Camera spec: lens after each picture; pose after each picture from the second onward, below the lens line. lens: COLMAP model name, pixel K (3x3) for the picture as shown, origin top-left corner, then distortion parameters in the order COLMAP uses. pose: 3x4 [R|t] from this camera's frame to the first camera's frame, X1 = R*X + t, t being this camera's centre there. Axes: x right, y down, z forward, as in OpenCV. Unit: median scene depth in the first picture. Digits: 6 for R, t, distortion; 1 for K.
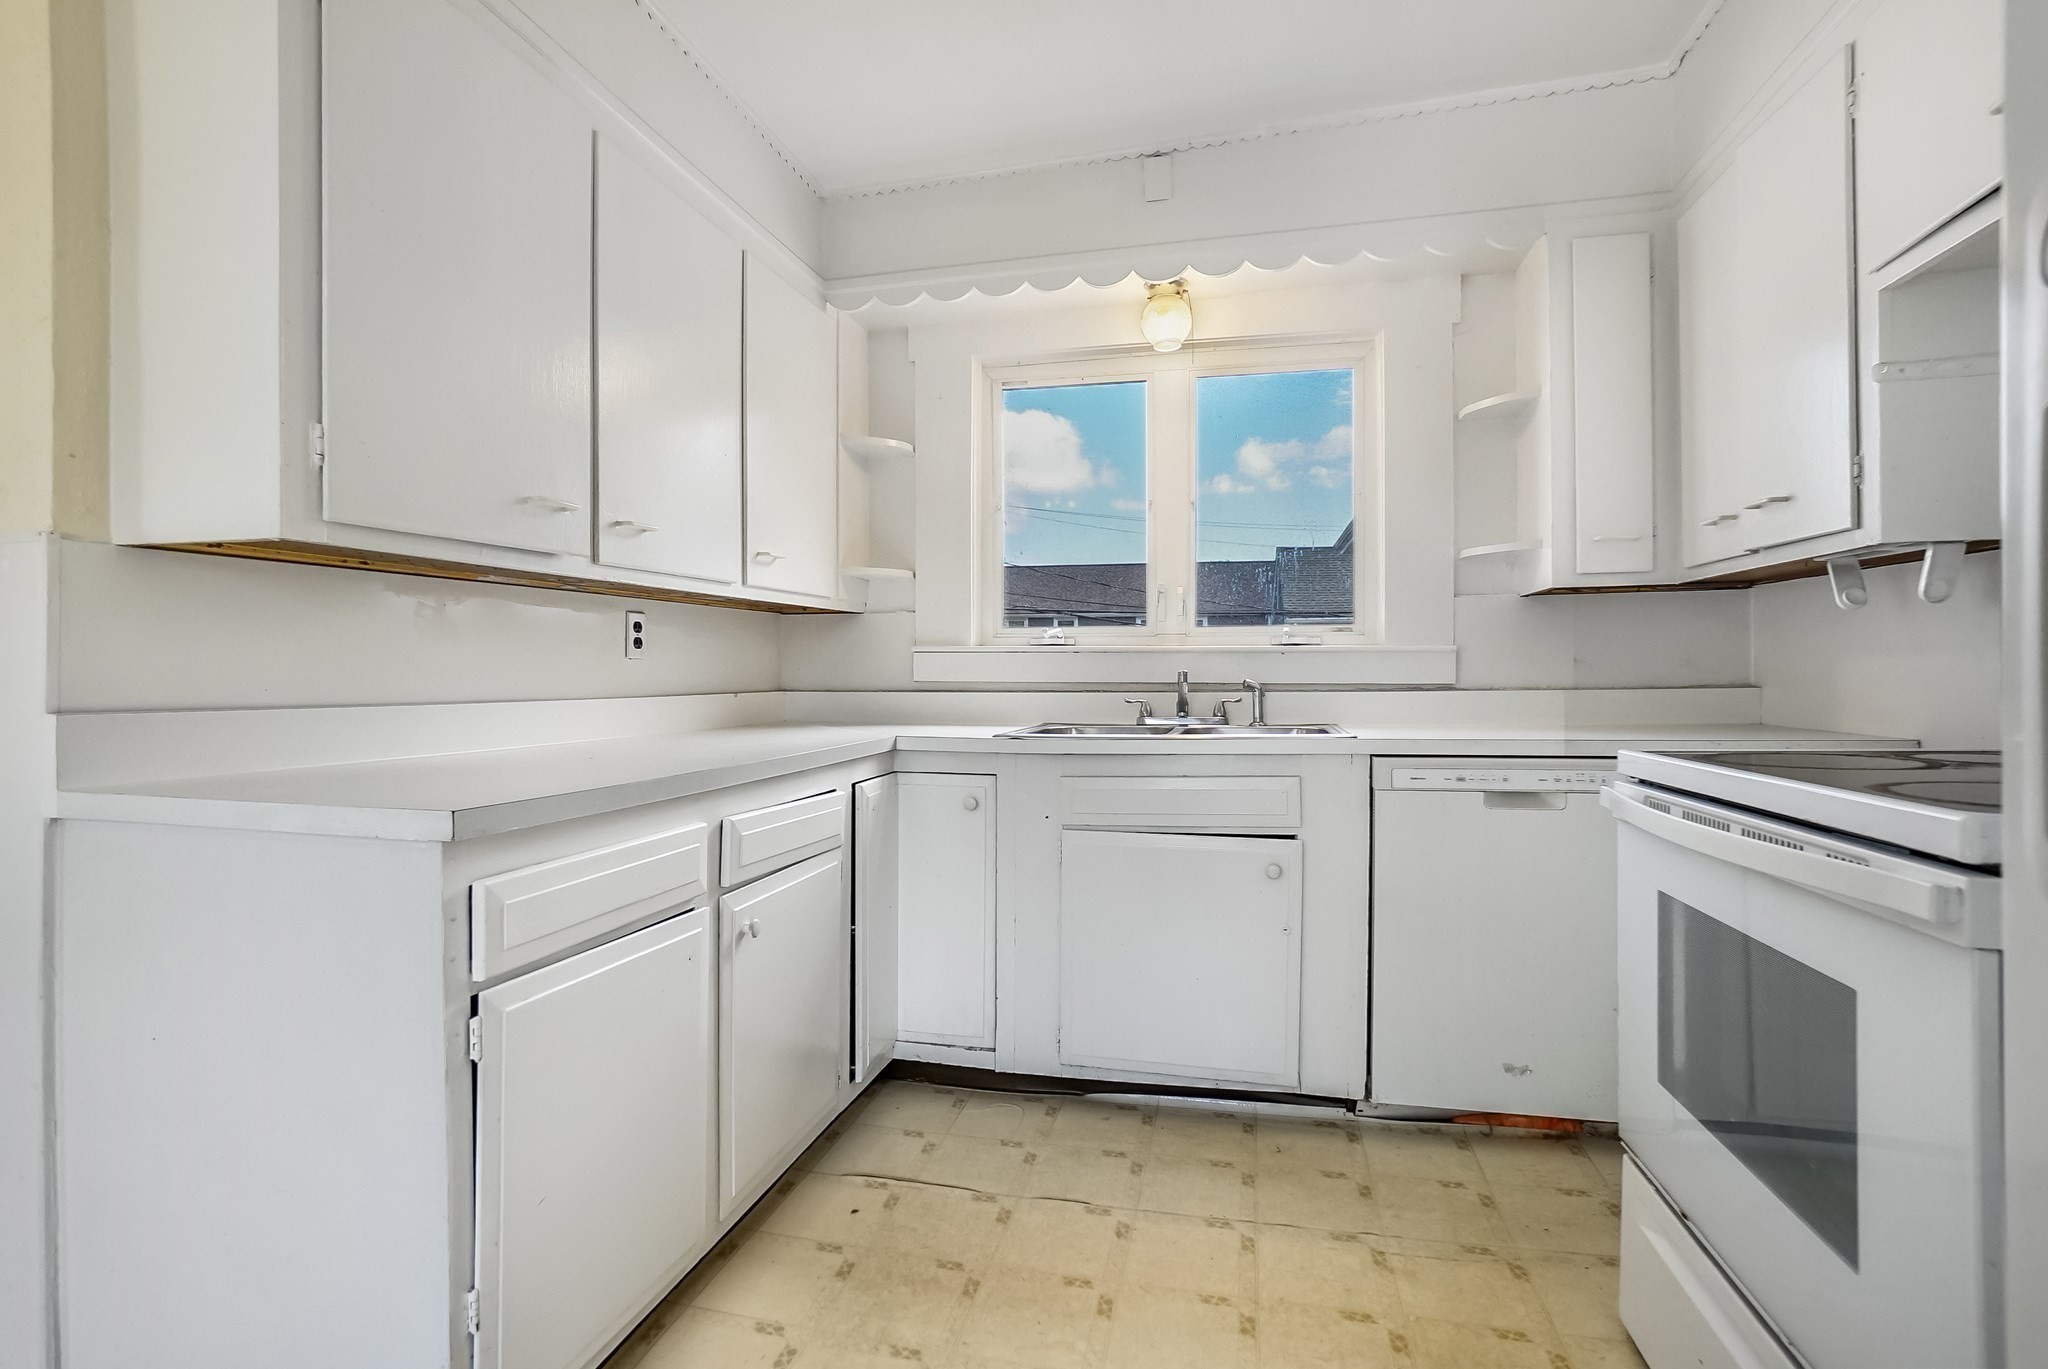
lens RADIAL K [[969.2, 0, 1024.0], [0, 969.2, 684.5], [0, 0, 1]] dist [-0.033695, 0.000178]
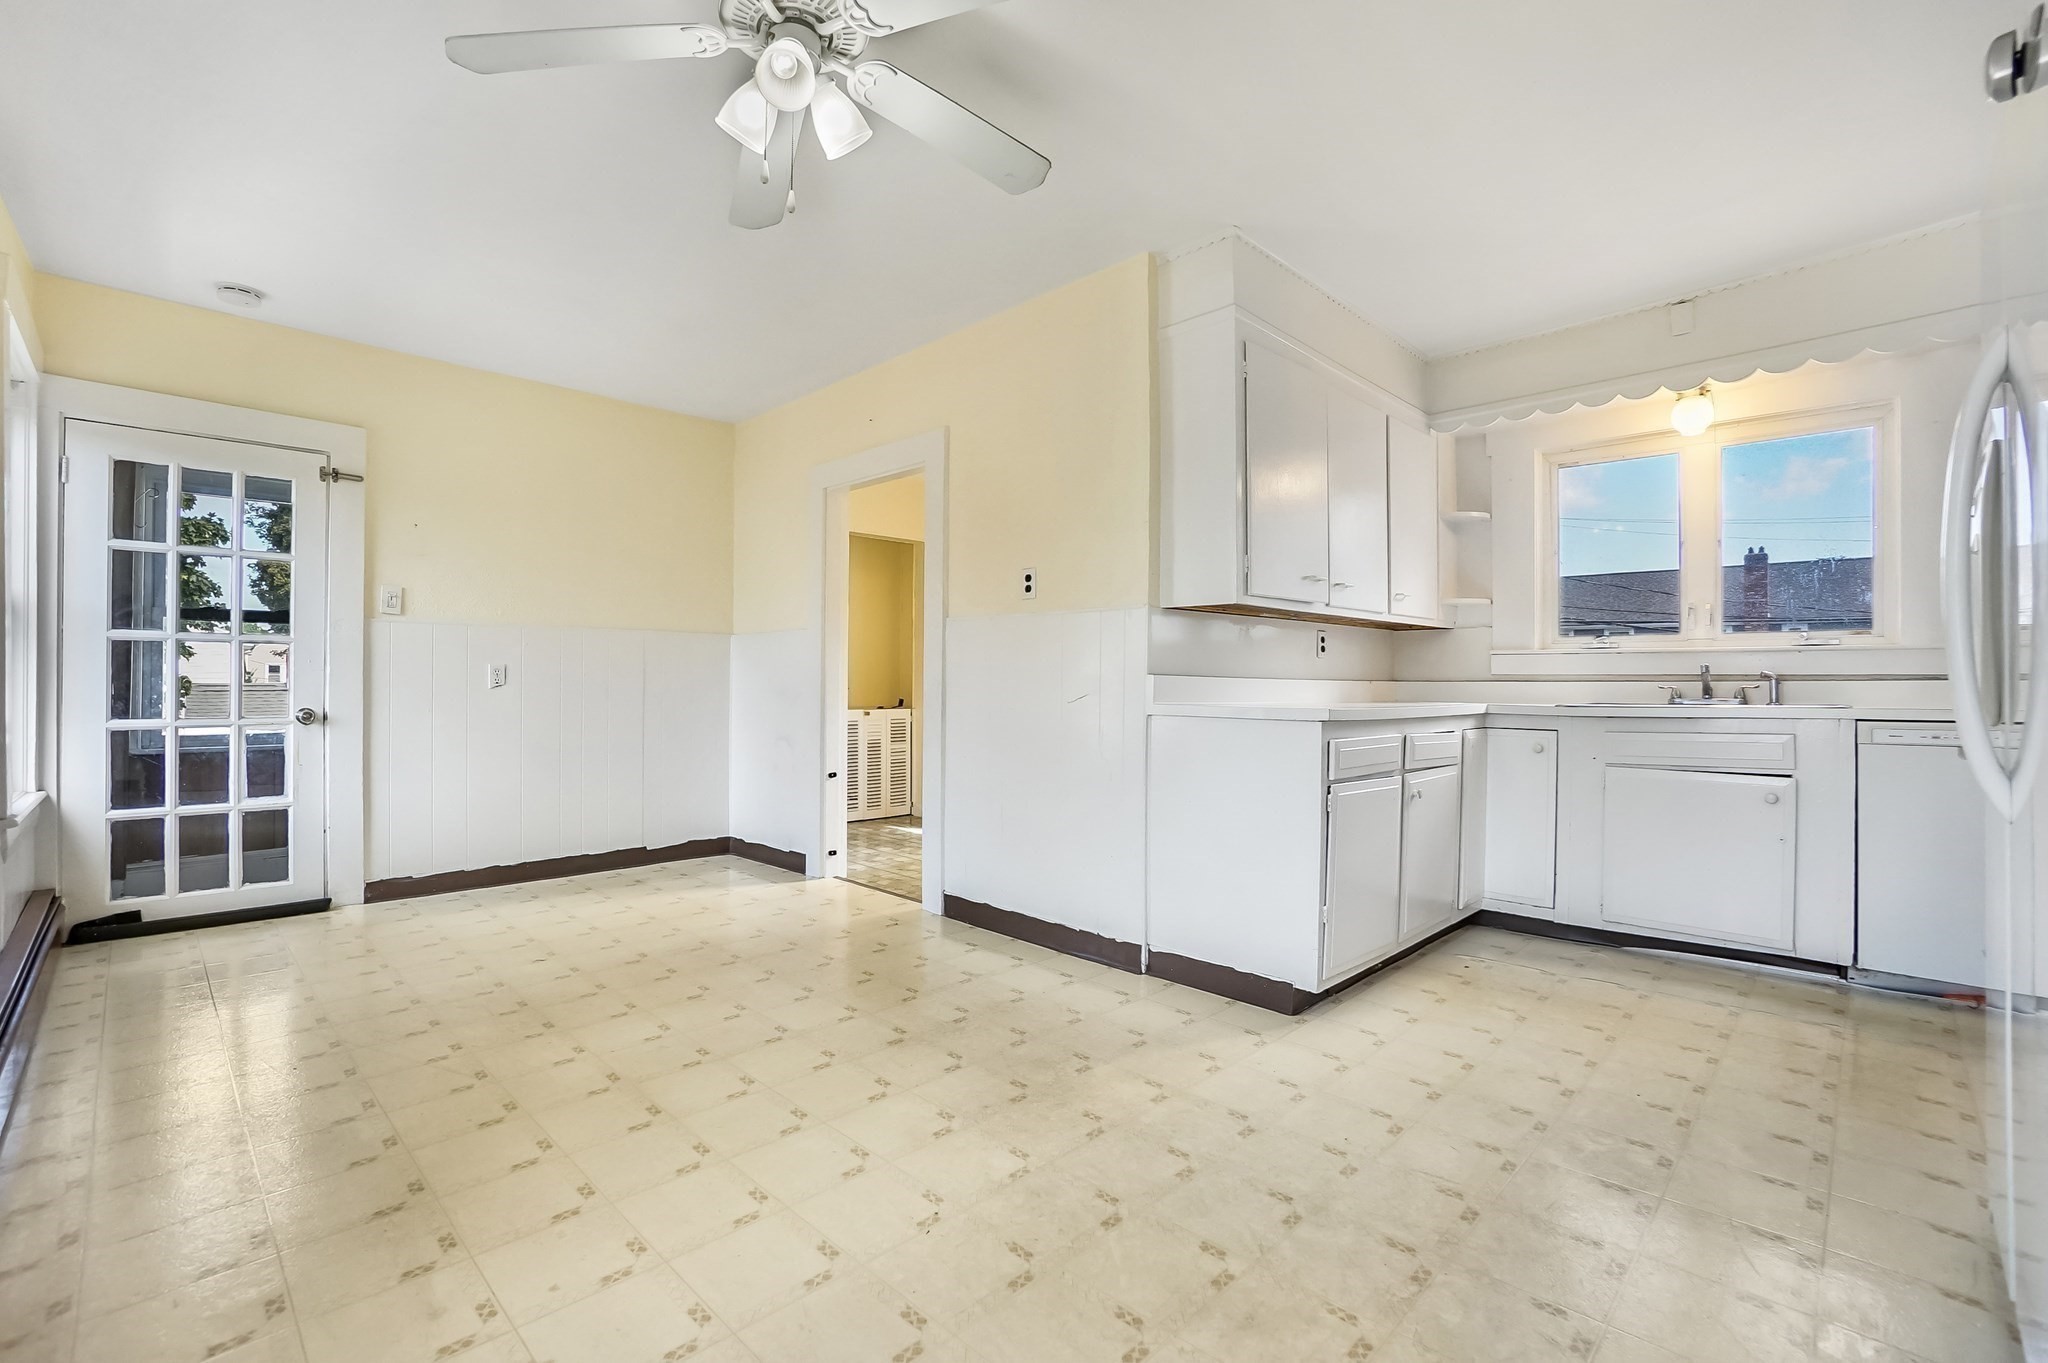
lens RADIAL K [[910.8, 0, 1026.4], [0, 910.8, 679.6], [0, 0, 1]] dist [-0.061428, 0.023141]
pose [[0.854732, 0.003027, -0.519061, -0.012692], [-0.013372, 0.999780, -0.016189, 0.044433], [0.518897, 0.020778, 0.854584, -0.650241]]
